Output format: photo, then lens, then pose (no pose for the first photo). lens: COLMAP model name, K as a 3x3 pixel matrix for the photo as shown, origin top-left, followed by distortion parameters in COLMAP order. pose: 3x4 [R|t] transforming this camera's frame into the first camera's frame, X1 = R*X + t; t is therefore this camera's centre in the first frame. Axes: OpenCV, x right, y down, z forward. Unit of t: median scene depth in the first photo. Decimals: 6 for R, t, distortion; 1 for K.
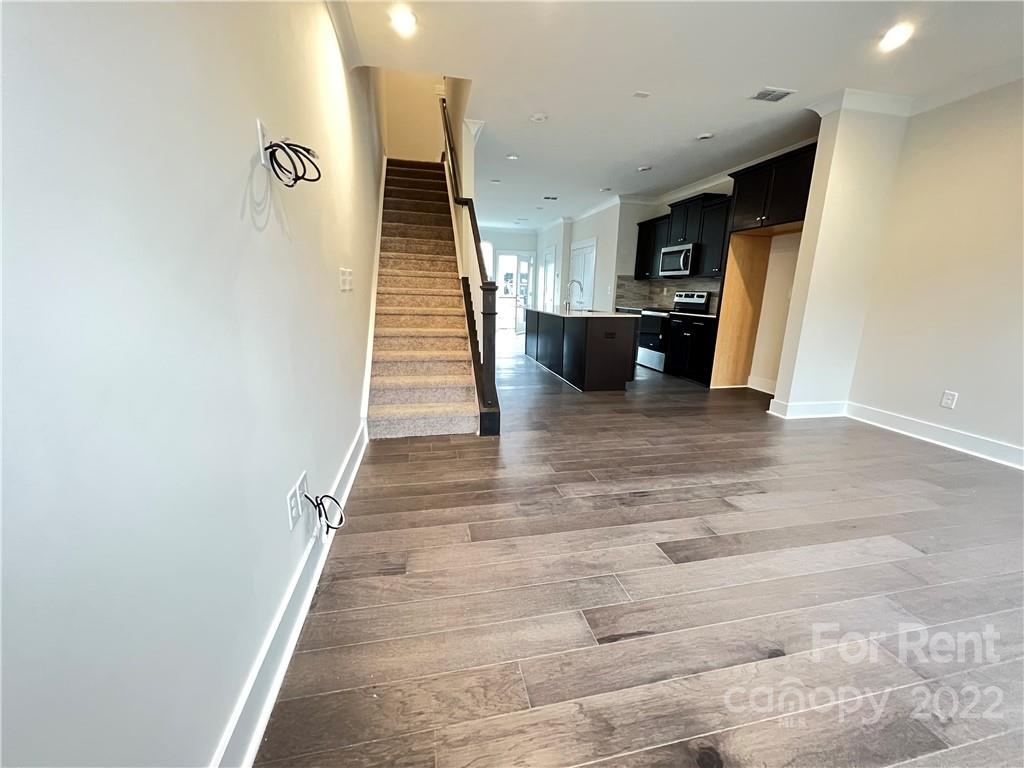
lens RADIAL K [[411.6, 0, 514.2], [0, 411.6, 385.0], [0, 0, 1]] dist [0.000140, 0.000368]
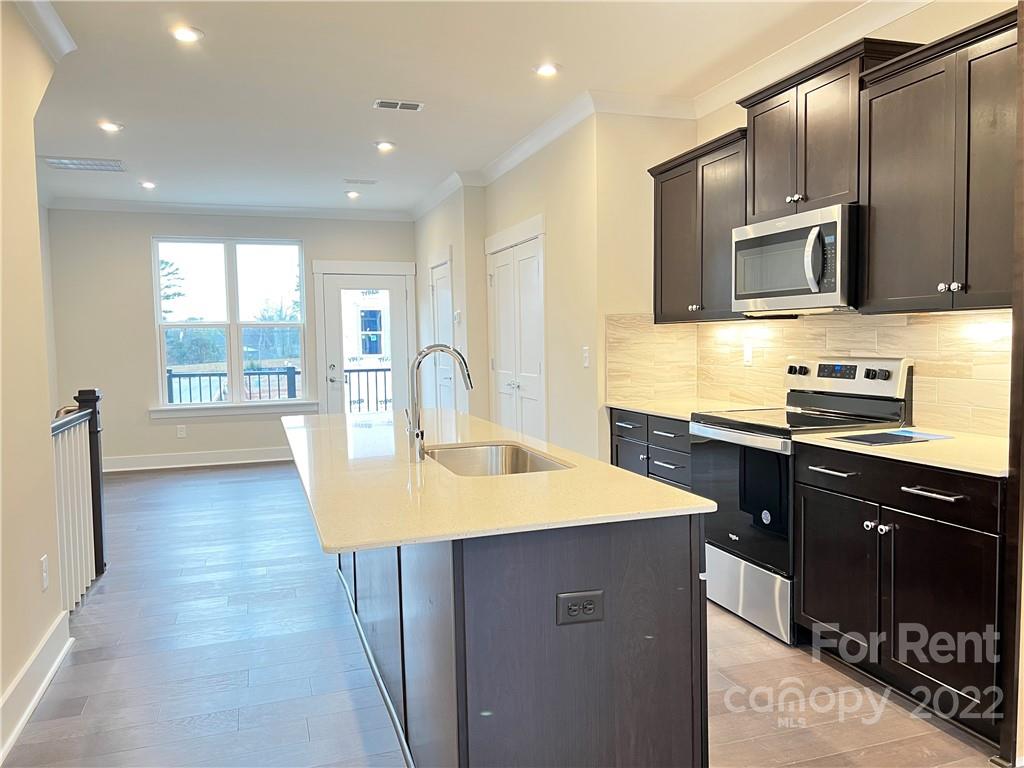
lens RADIAL K [[764.4, 0, 514.7], [0, 764.4, 385.3], [0, 0, 1]] dist [0.056959, -0.012042]
pose [[0.993195, -0.045072, 0.107387, 0.121079], [0.062118, 0.984982, -0.161097, -0.126752], [-0.098513, 0.166672, 0.981079, 0.450905]]
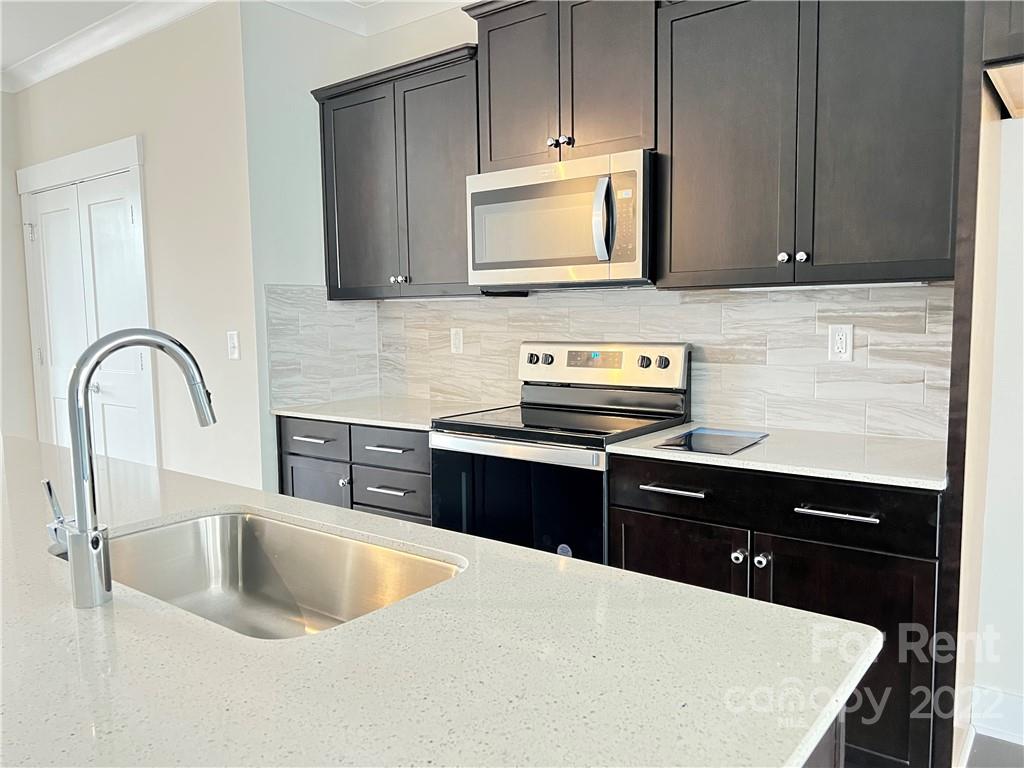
lens RADIAL K [[764.4, 0, 516.9], [0, 764.4, 382.8], [0, 0, 1]] dist [0.056959, -0.012042]
pose [[0.765830, -0.089386, 0.636800, 0.079027], [0.174360, 0.982058, -0.071840, -0.174613], [-0.618953, 0.166049, 0.767675, 0.657014]]
